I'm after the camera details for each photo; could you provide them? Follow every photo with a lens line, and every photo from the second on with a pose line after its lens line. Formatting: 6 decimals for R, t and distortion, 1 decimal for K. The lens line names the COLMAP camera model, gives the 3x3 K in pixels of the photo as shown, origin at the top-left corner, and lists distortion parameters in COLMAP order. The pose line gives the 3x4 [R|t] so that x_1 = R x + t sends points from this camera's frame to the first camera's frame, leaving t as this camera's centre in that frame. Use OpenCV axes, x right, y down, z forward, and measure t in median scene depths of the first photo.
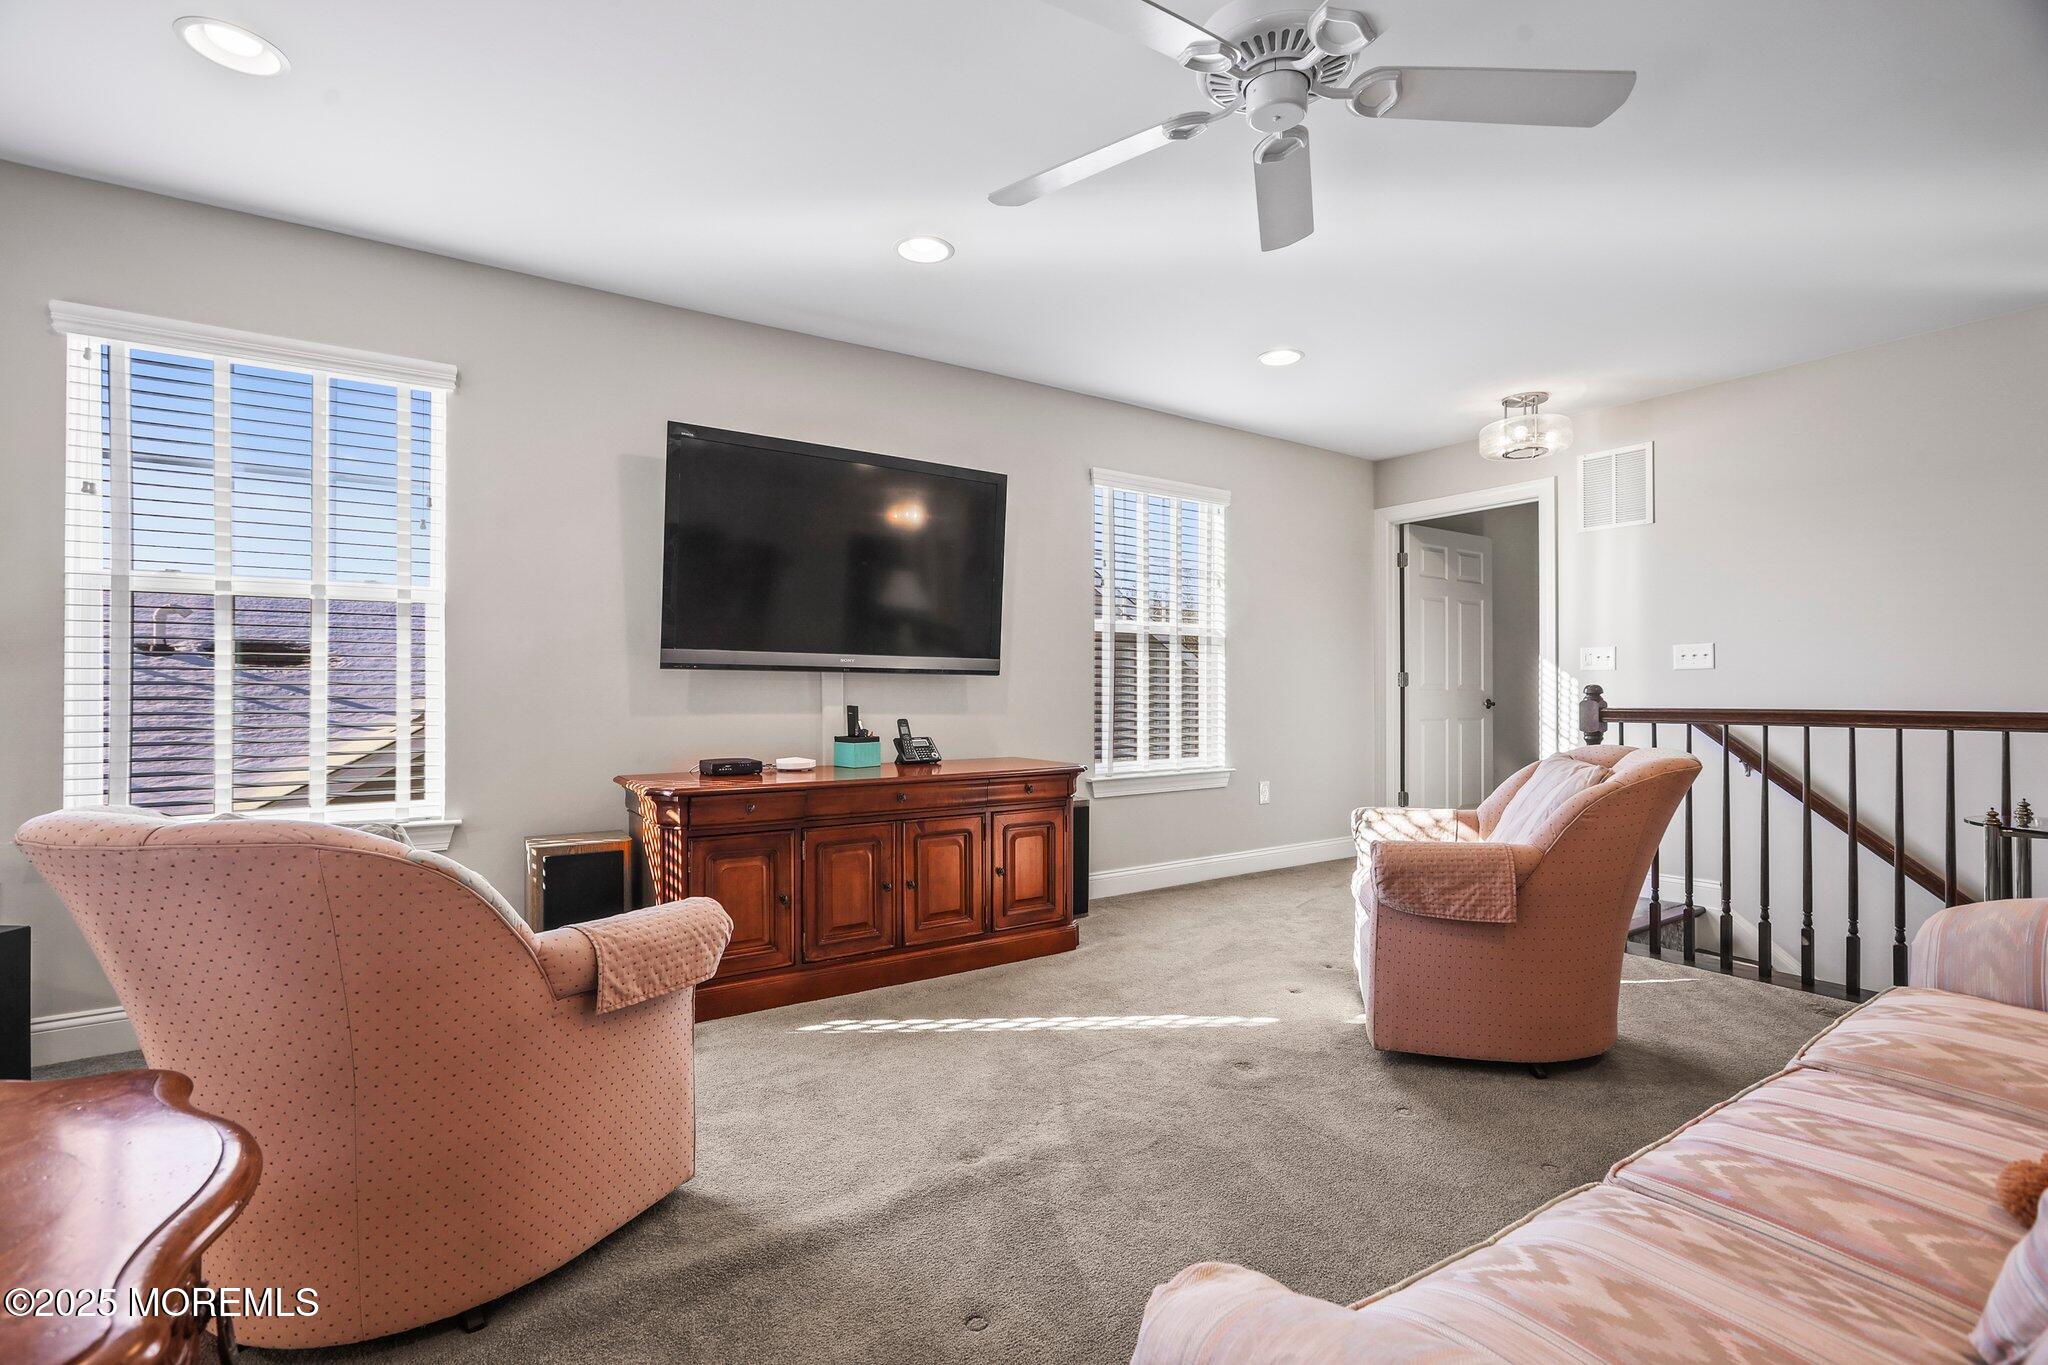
lens RADIAL K [[931.9, 0, 1019.7], [0, 931.9, 685.2], [0, 0, 1]] dist [-0.039584, 0.021855]
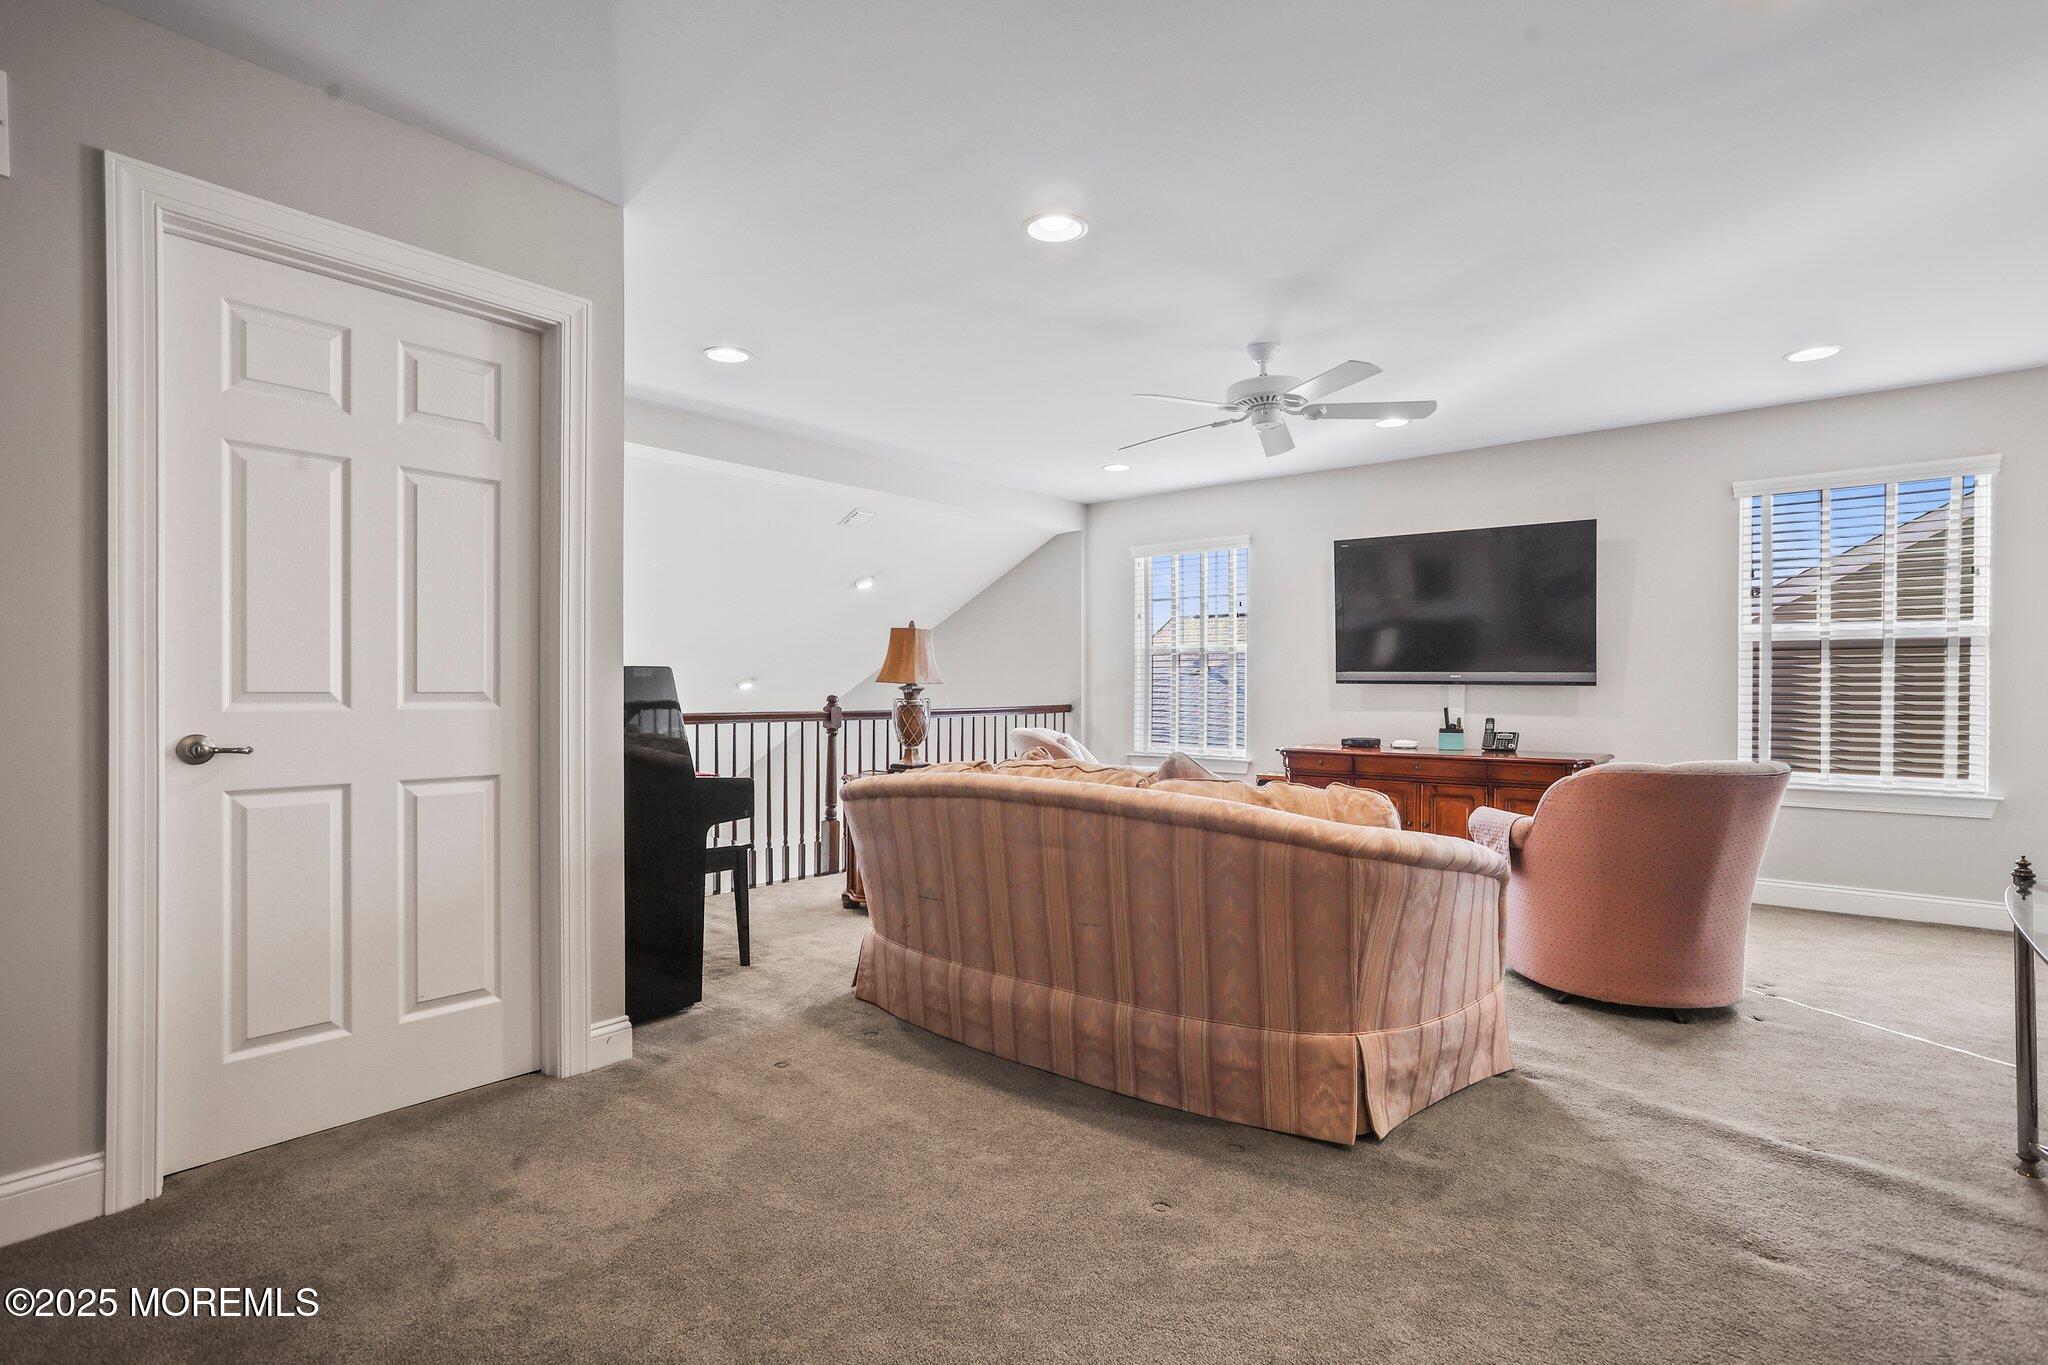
lens RADIAL K [[931.9, 0, 1019.7], [0, 931.9, 685.2], [0, 0, 1]] dist [-0.039584, 0.021855]
pose [[0.287885, -0.002852, -0.957661, 1.005370], [0.005911, 0.999982, -0.001201, -0.014759], [0.957647, -0.005315, 0.287897, -0.059964]]
